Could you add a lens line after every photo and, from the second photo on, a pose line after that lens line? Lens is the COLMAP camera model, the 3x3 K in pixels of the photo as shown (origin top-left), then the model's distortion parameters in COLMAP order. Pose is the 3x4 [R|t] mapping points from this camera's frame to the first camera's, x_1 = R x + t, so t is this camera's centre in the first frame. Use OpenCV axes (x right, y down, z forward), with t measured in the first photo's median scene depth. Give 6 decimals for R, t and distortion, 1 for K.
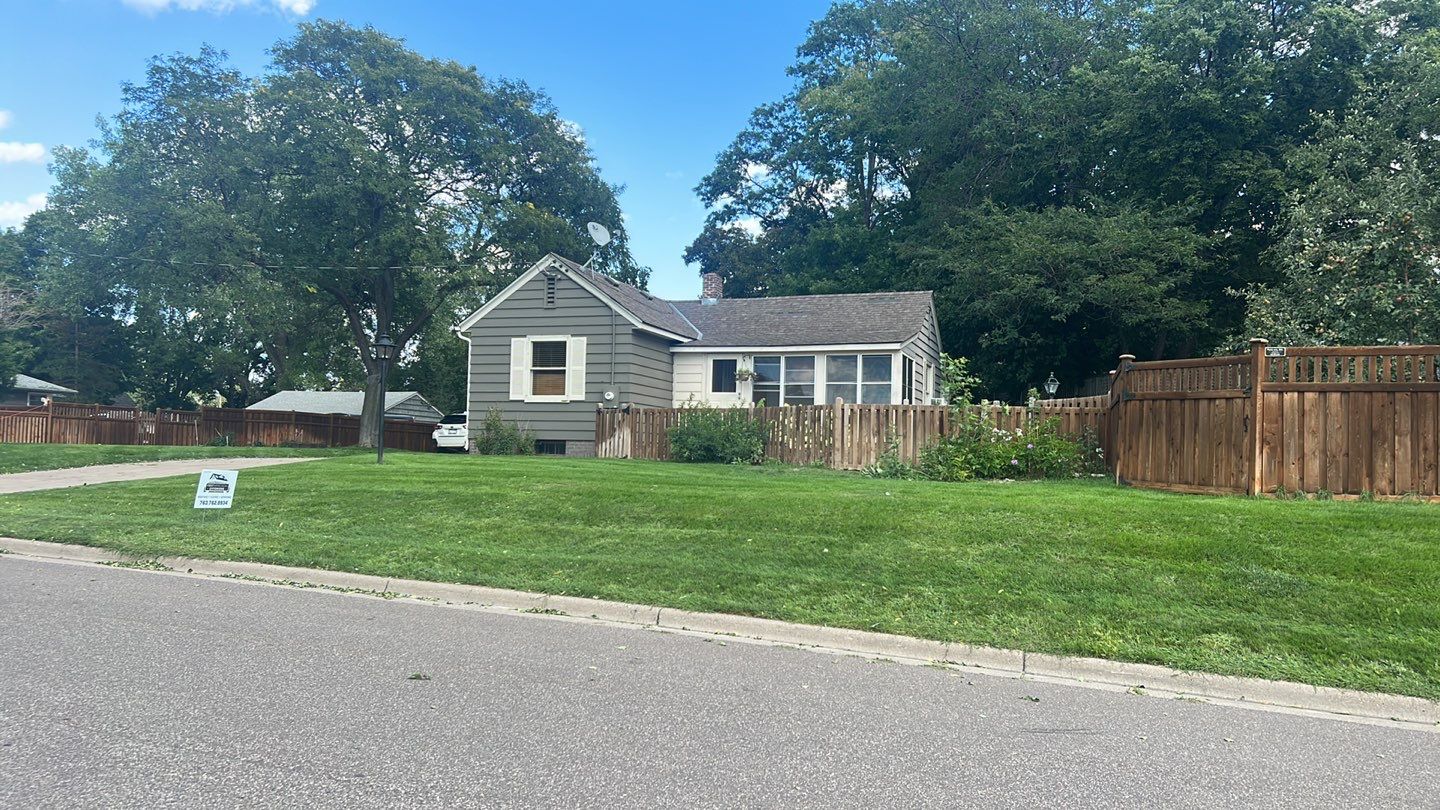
lens RADIAL K [[1030.2, 0, 745.4], [0, 1030.2, 422.8], [0, 0, 1]] dist [0.072309, -0.000230]
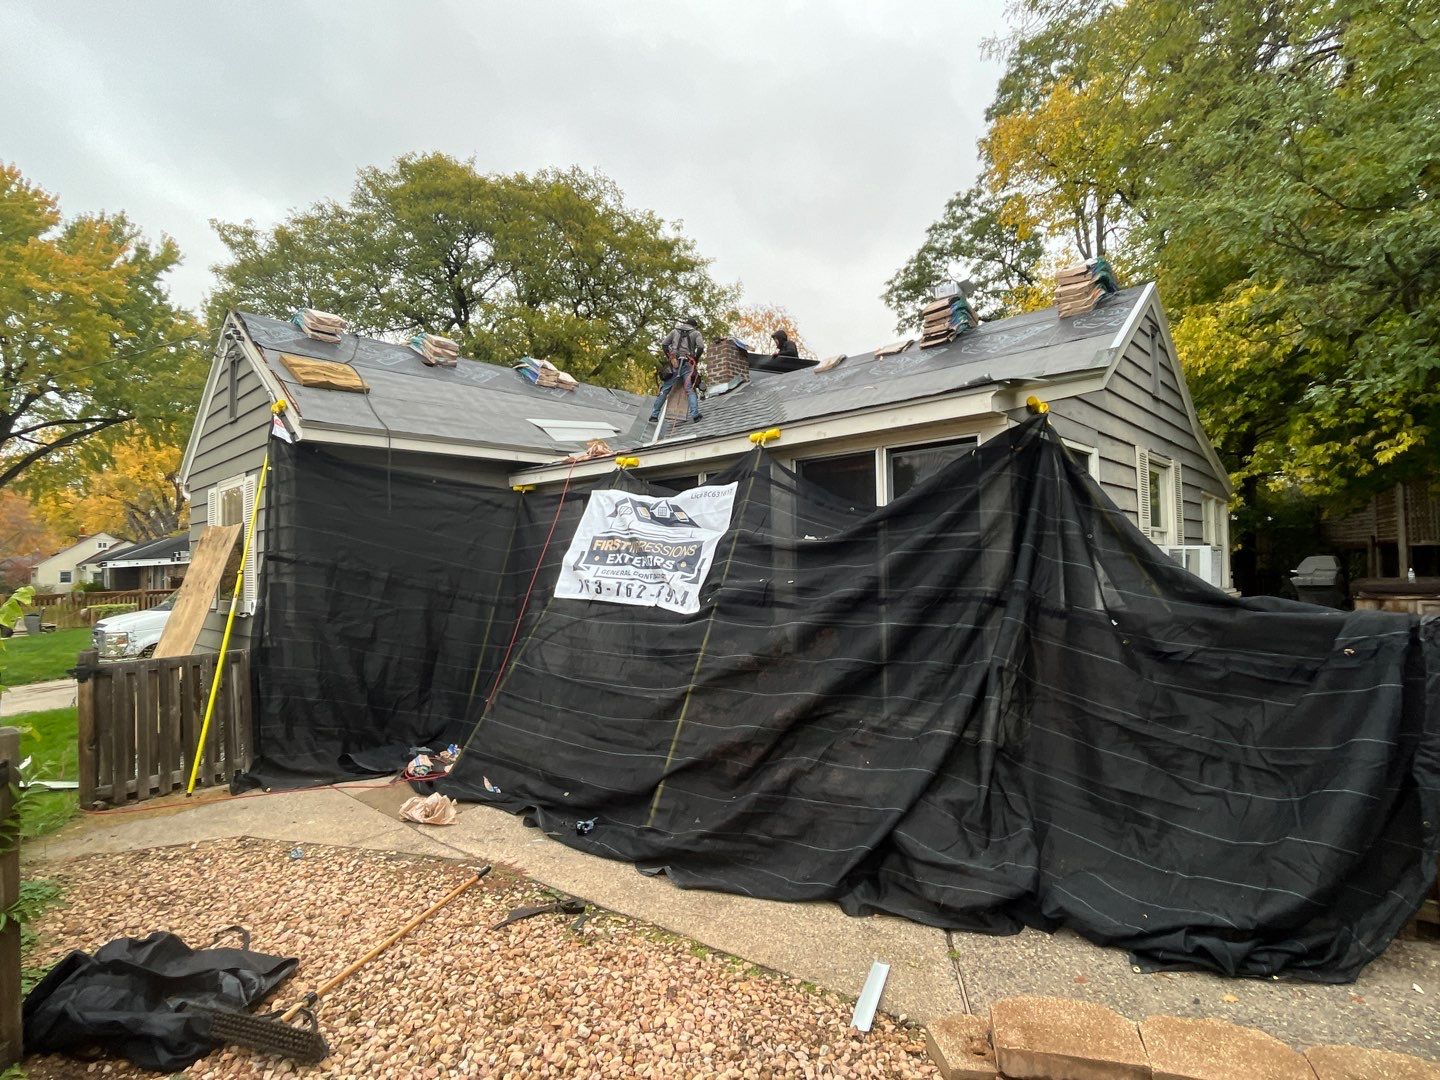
lens RADIAL K [[720.3, 0, 717.5], [0, 720.3, 558.6], [0, 0, 1]] dist [-0.002221, -0.000362]
pose [[0.907595, -0.043955, -0.417540, 0.157639], [0.056928, 0.998204, 0.018661, -0.037585], [0.415970, -0.040706, 0.908467, 0.757615]]
